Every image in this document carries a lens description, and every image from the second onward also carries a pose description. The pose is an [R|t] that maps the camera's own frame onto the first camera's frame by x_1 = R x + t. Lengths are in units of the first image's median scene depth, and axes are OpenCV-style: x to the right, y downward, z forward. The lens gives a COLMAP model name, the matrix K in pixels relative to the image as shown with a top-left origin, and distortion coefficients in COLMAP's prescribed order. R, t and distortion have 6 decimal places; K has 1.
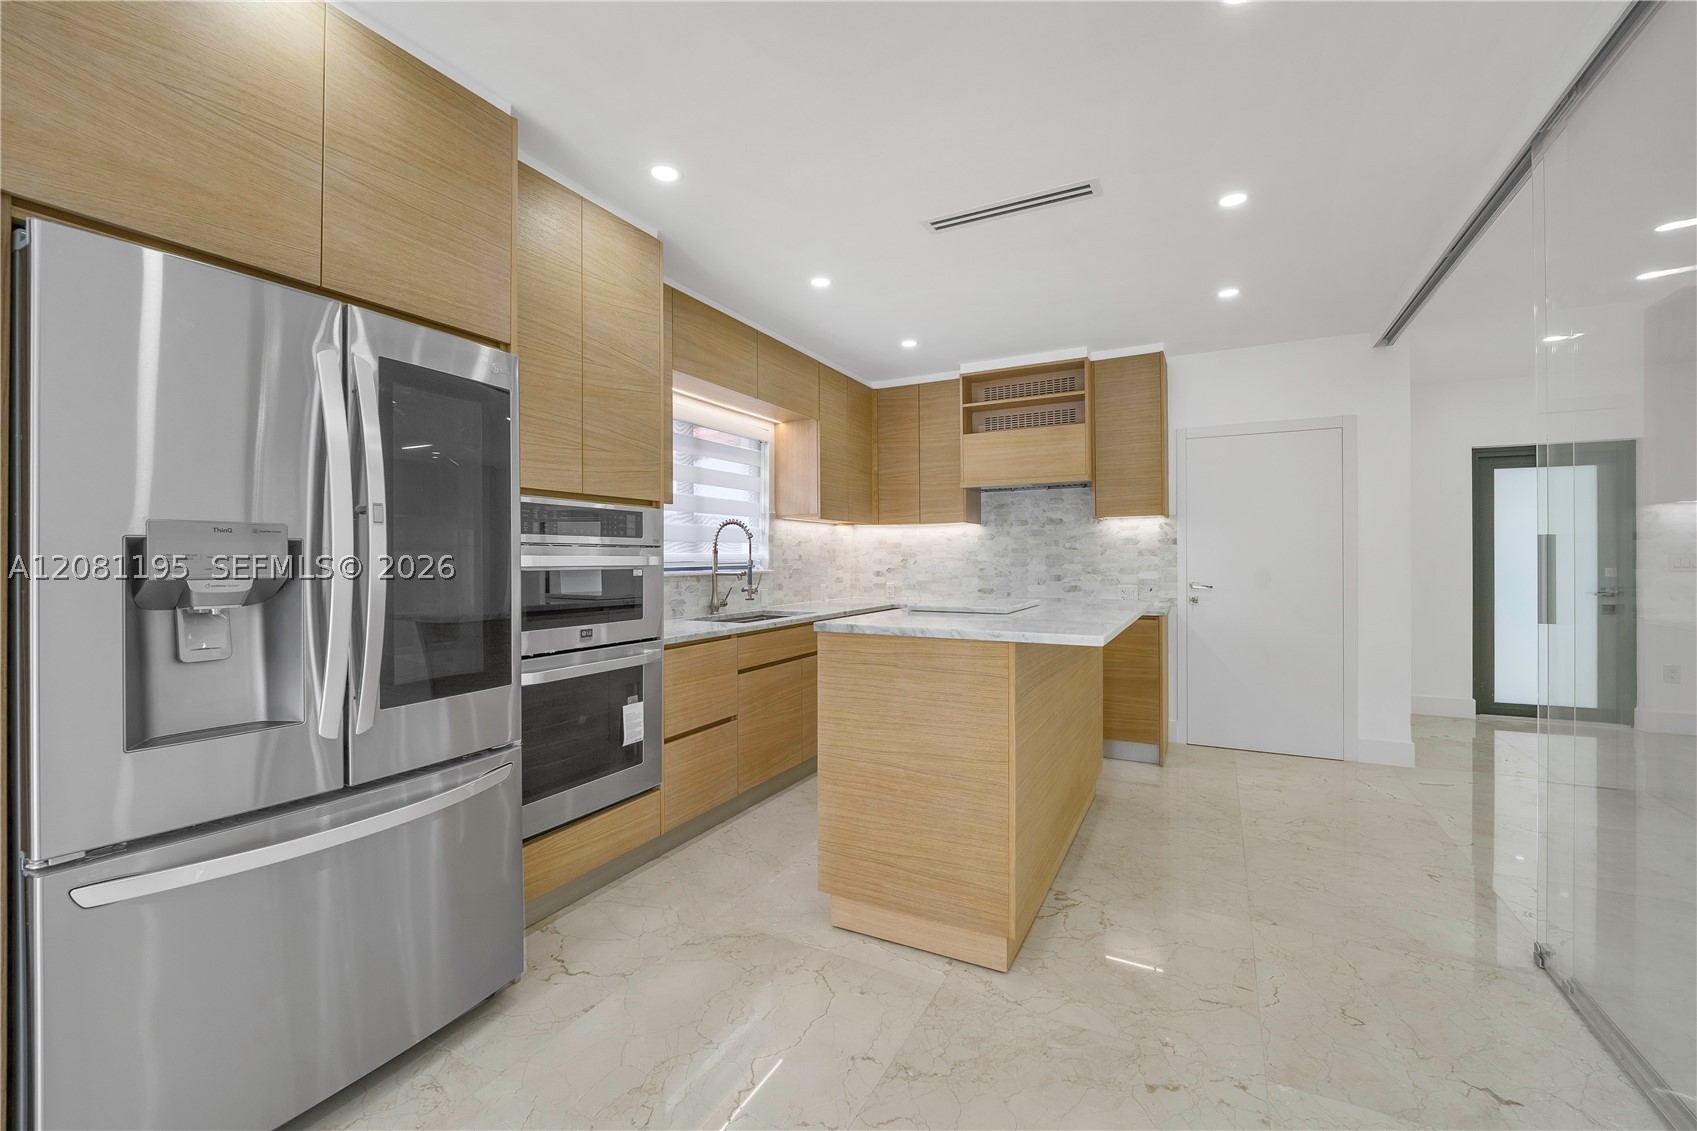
lens RADIAL K [[690.8, 0, 856.0], [0, 690.8, 553.6], [0, 0, 1]] dist [-0.010749, -0.000050]
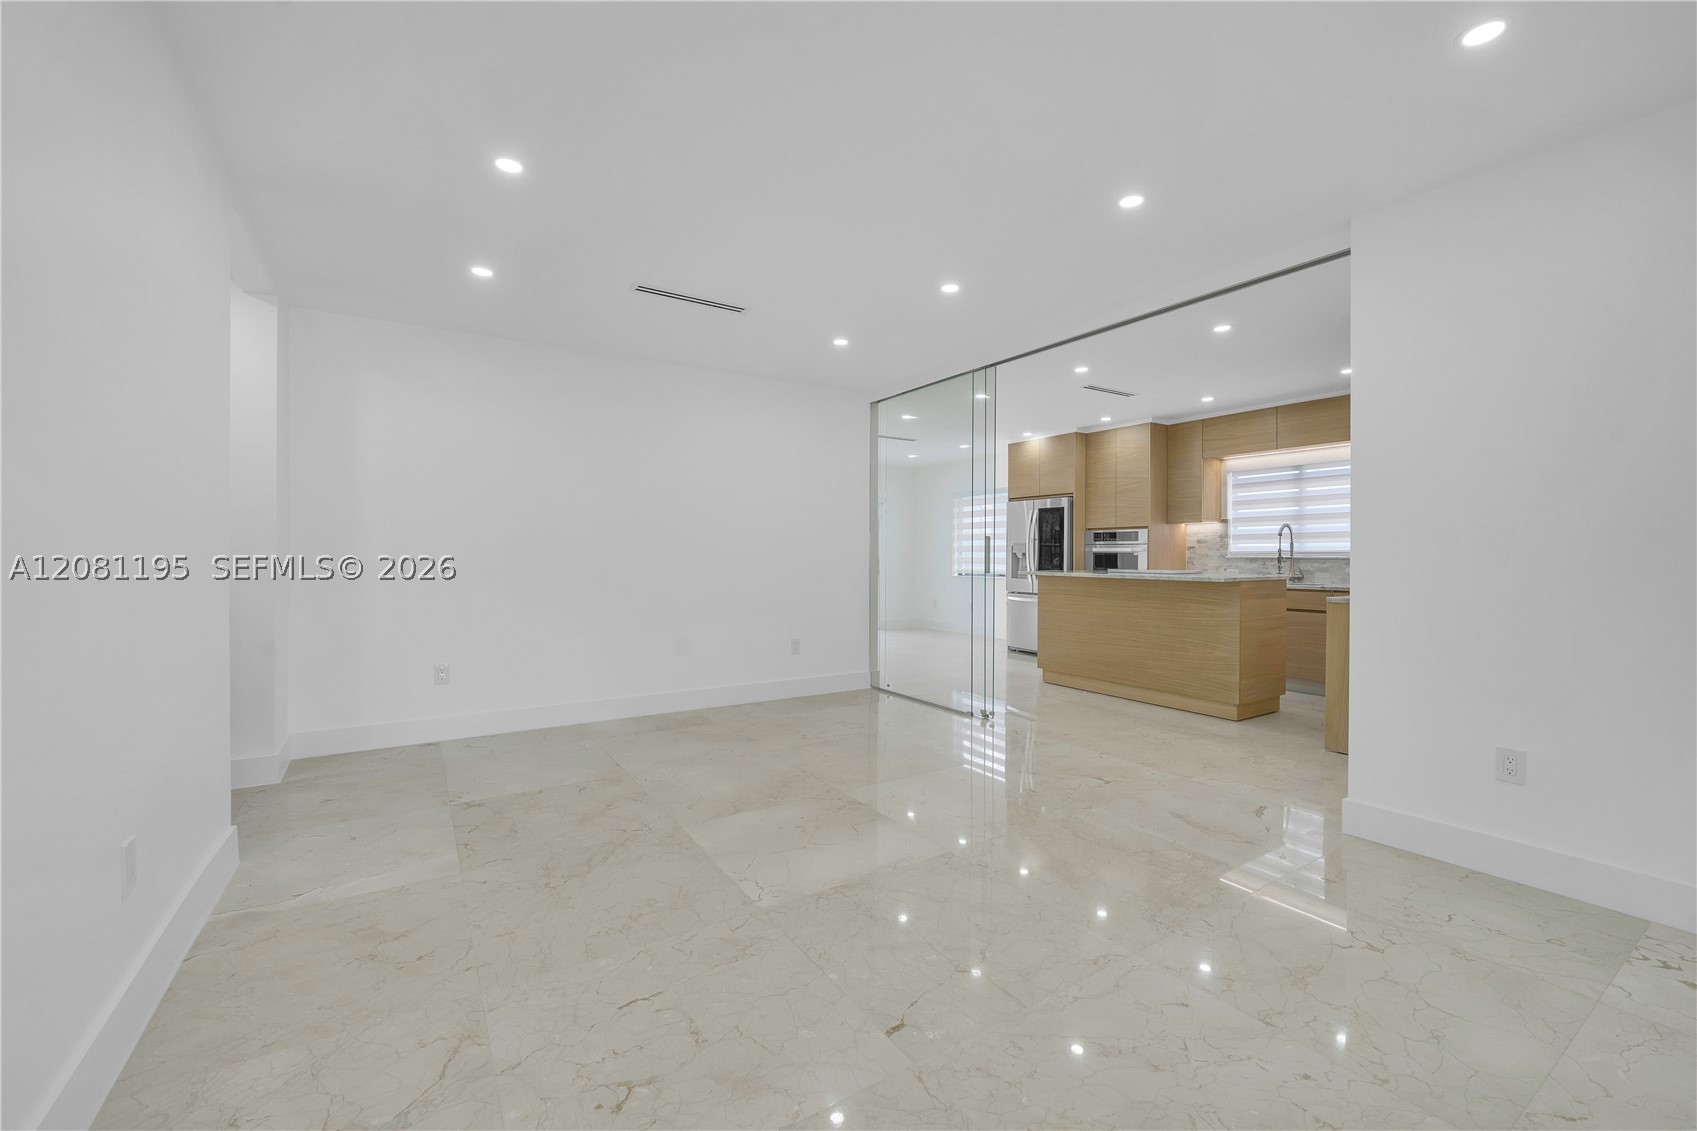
lens RADIAL K [[690.8, 0, 856.0], [0, 690.8, 553.6], [0, 0, 1]] dist [-0.010749, -0.000050]
pose [[-0.489089, 0.011644, -0.872156, 2.591480], [0.010245, 0.999919, 0.007605, -0.005586], [0.872174, -0.005216, -0.489168, 1.376970]]
